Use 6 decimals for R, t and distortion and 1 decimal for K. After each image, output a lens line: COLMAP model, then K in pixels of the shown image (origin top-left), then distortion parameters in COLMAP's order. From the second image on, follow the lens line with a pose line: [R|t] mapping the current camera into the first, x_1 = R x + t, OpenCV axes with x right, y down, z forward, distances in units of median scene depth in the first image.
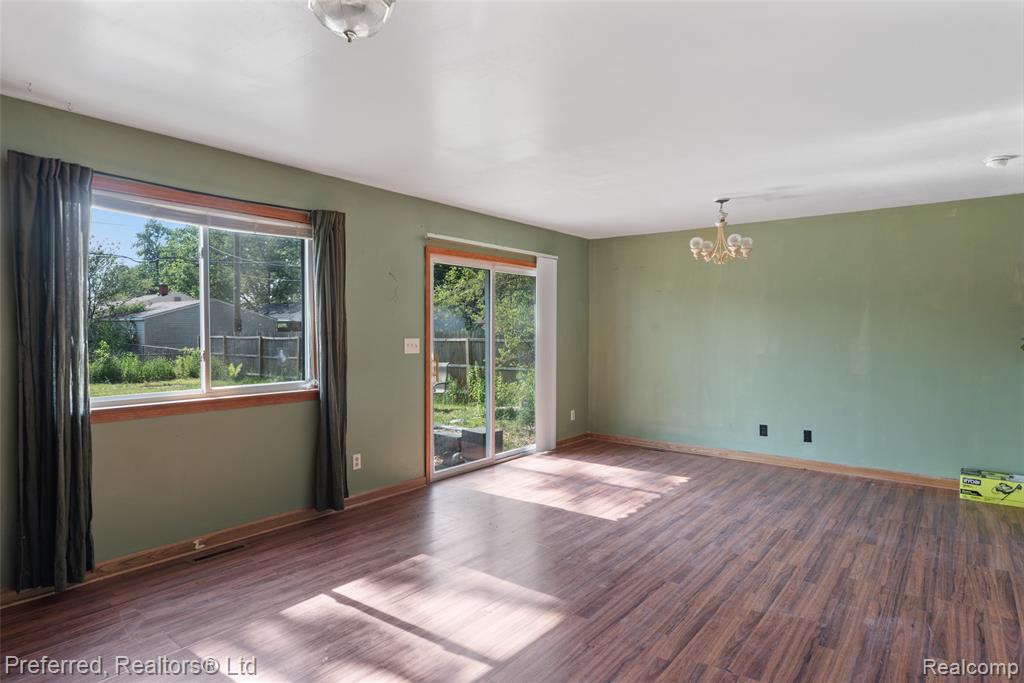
lens RADIAL K [[583.6, 0, 512.9], [0, 583.6, 322.8], [0, 0, 1]] dist [-0.001811, -0.000388]
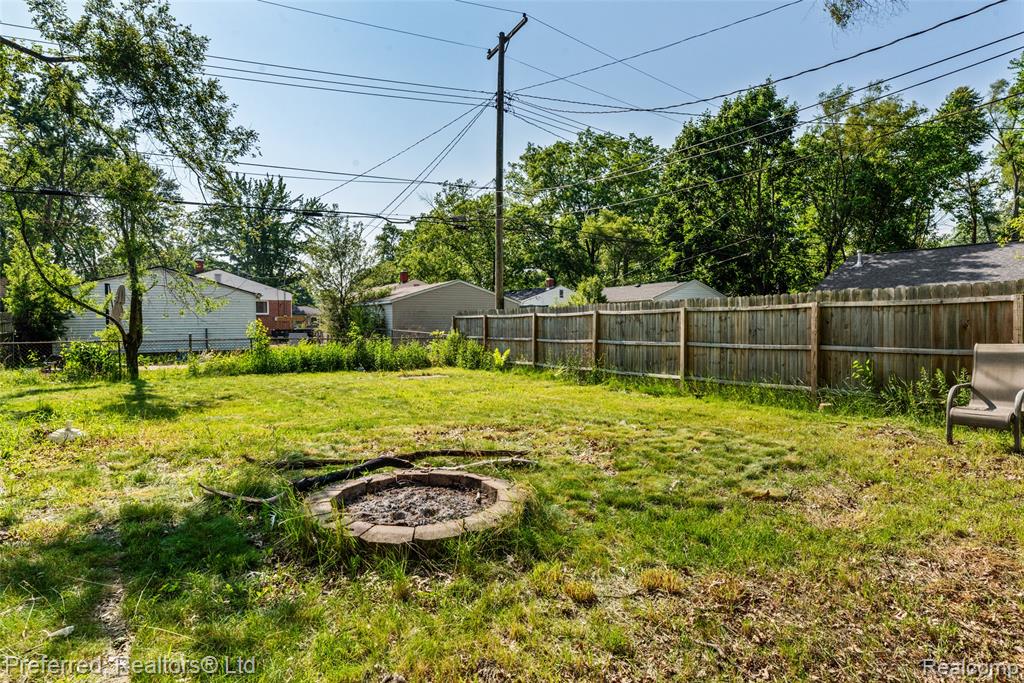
lens RADIAL K [[553.2, 0, 515.2], [0, 553.2, 329.6], [0, 0, 1]] dist [-0.000776, -0.000732]
pose [[0.947989, -0.002507, -0.318293, -0.248503], [0.009491, 0.999747, 0.020392, 0.032252], [0.318162, -0.022352, 0.947773, 0.339707]]
